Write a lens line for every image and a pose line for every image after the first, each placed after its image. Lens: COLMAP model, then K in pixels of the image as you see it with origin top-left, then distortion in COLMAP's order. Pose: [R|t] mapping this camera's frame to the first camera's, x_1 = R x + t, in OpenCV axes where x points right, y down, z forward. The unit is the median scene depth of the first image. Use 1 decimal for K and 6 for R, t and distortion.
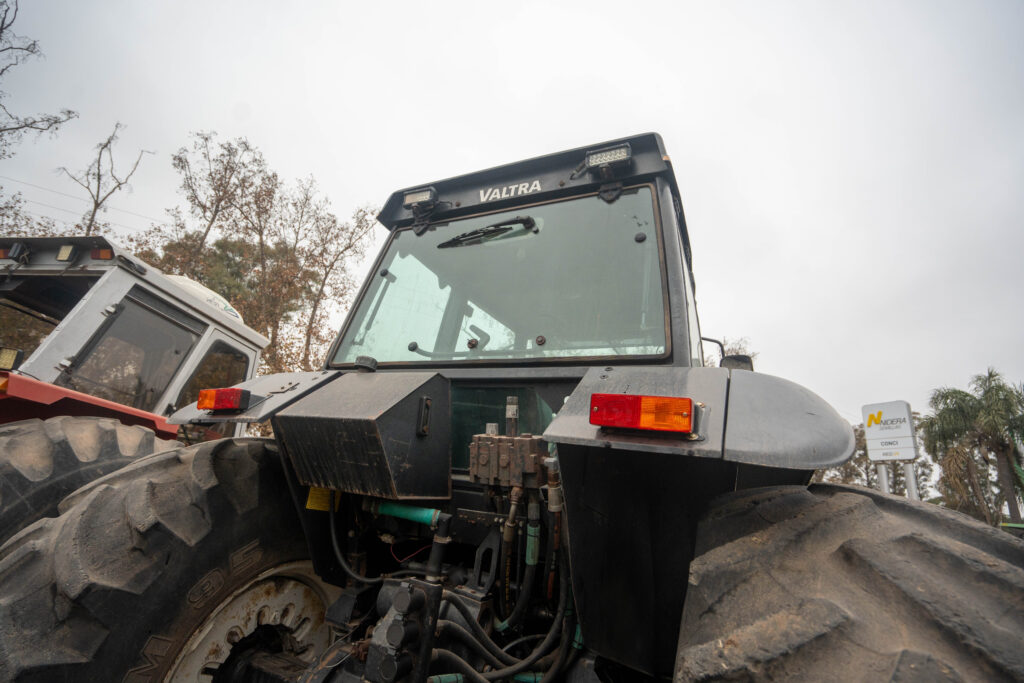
lens RADIAL K [[470.6, 0, 512.0], [0, 470.6, 341.5], [0, 0, 1]] dist [-0.061942, 0.025032]
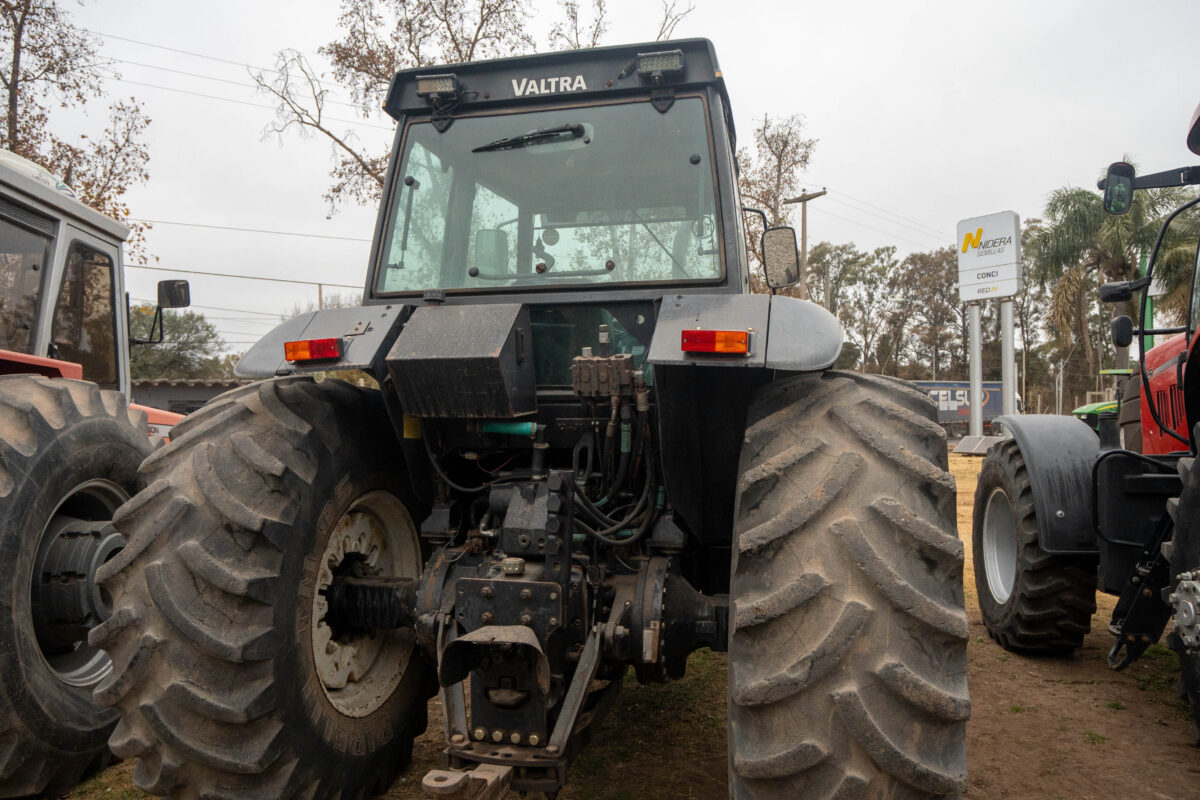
lens RADIAL K [[827.1, 0, 601.2], [0, 827.1, 407.7], [0, 0, 1]] dist [-0.063485, 0.027704]
pose [[0.970148, -0.116311, 0.212803, -0.351341], [0.039782, 0.941925, 0.333459, -0.286988], [-0.239229, -0.315039, 0.918433, -0.746977]]
